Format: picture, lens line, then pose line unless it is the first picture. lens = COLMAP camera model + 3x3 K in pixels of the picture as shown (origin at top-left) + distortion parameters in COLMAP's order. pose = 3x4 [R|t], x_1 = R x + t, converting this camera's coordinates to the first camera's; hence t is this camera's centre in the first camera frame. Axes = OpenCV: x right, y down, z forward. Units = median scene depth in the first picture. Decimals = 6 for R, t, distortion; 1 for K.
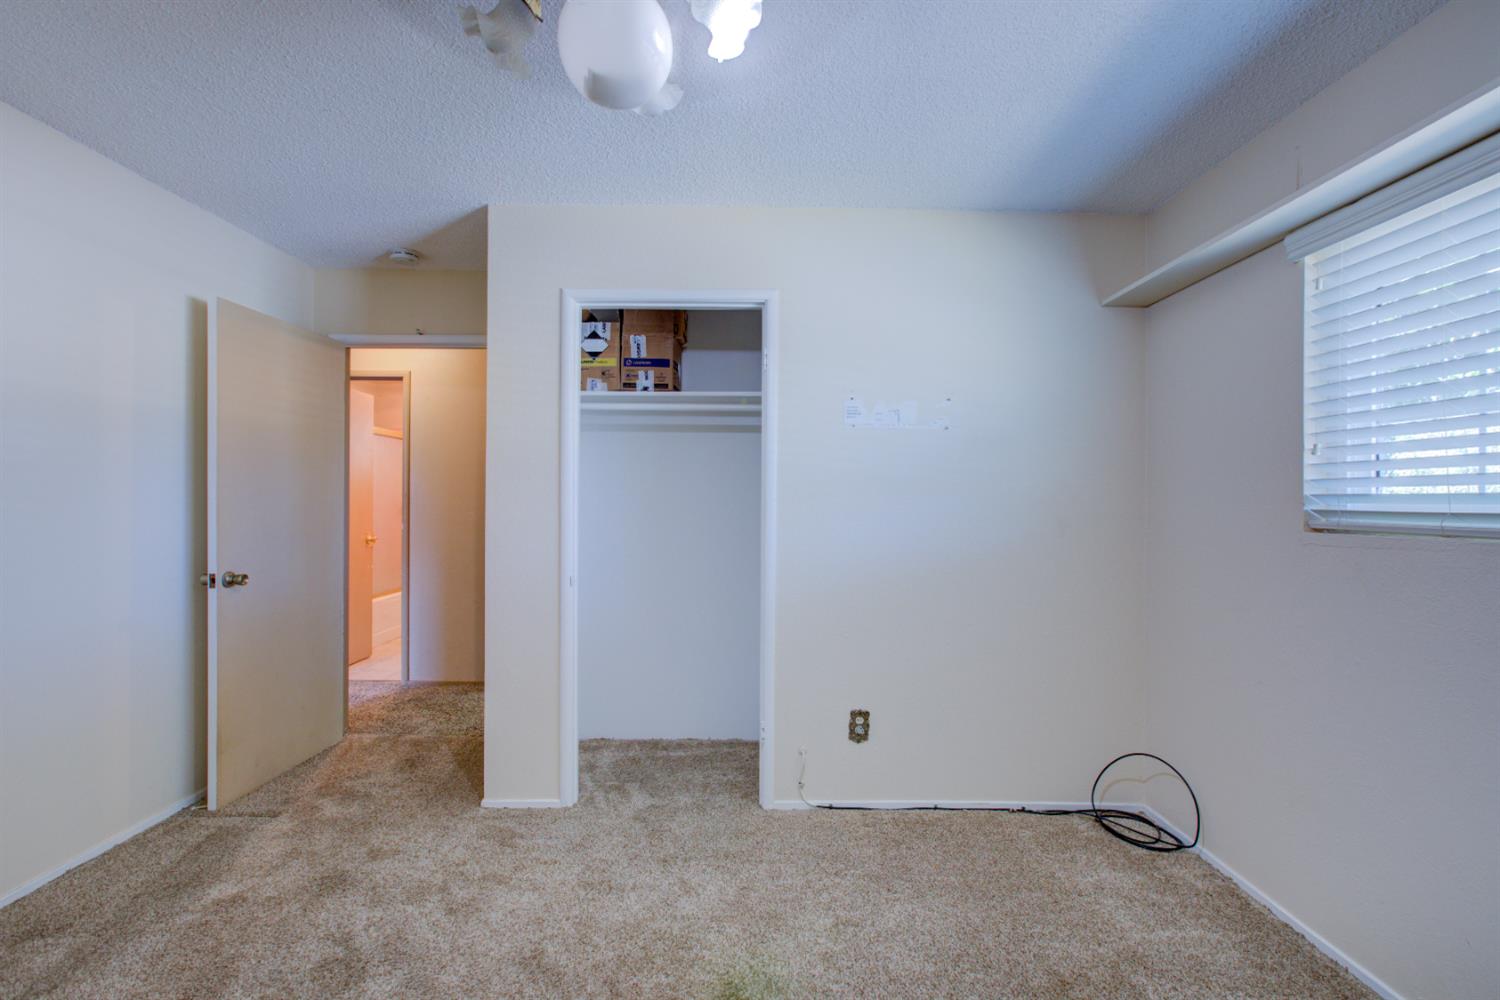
lens RADIAL K [[695.1, 0, 745.3], [0, 695.1, 496.4], [0, 0, 1]] dist [-0.007629, 0.003566]
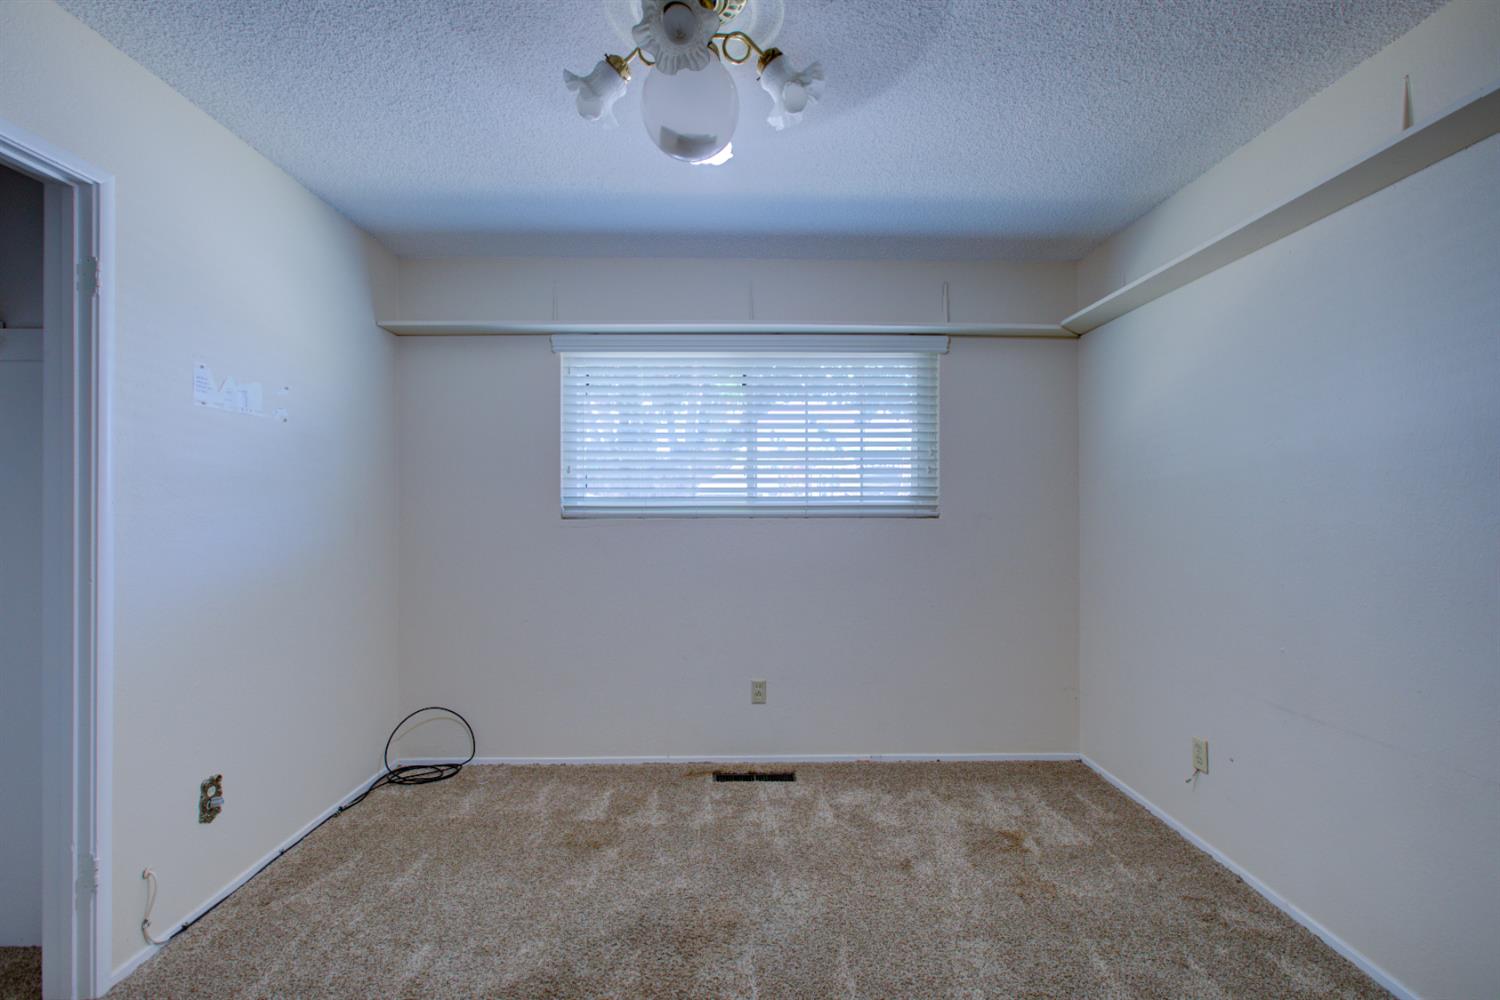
lens RADIAL K [[695.1, 0, 746.2], [0, 695.1, 501.1], [0, 0, 1]] dist [-0.007629, 0.003566]
pose [[-0.024459, -0.002717, 0.999697, -0.615029], [0.000058, 0.999996, 0.002719, 0.002503], [-0.999701, 0.000125, -0.024459, 0.436976]]
